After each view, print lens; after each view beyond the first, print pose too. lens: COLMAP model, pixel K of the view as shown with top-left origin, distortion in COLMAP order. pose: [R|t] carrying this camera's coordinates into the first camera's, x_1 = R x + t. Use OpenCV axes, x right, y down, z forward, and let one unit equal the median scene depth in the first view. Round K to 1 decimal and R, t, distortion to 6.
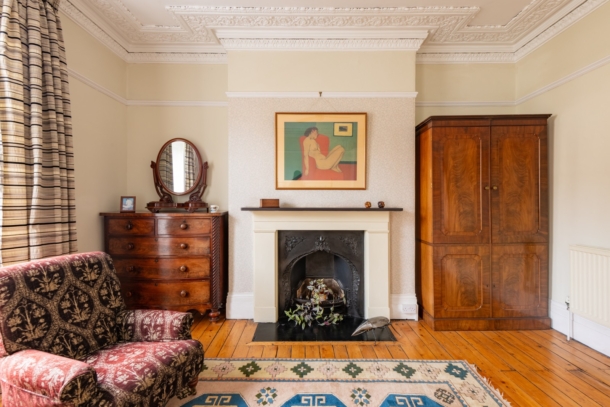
lens RADIAL K [[282.0, 0, 305.4], [0, 282.0, 204.7], [0, 0, 1]] dist [0.008229, -0.005254]
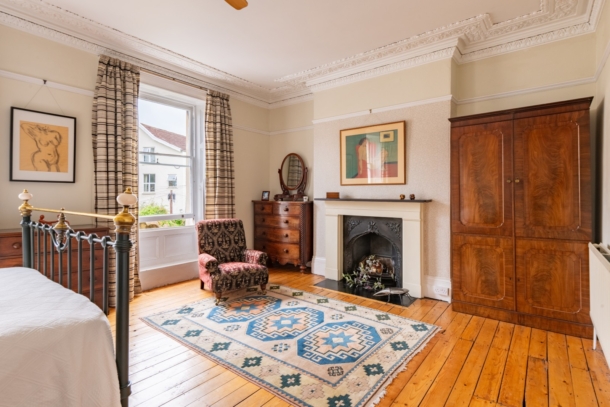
lens RADIAL K [[300.7, 0, 296.6], [0, 300.7, 195.1], [0, 0, 1]] dist [-0.000180, 0.000195]
pose [[0.776702, 0.003156, -0.629860, 0.725099], [-0.008269, 0.999952, -0.005188, 0.002769], [0.629814, 0.009238, 0.776691, -0.310147]]
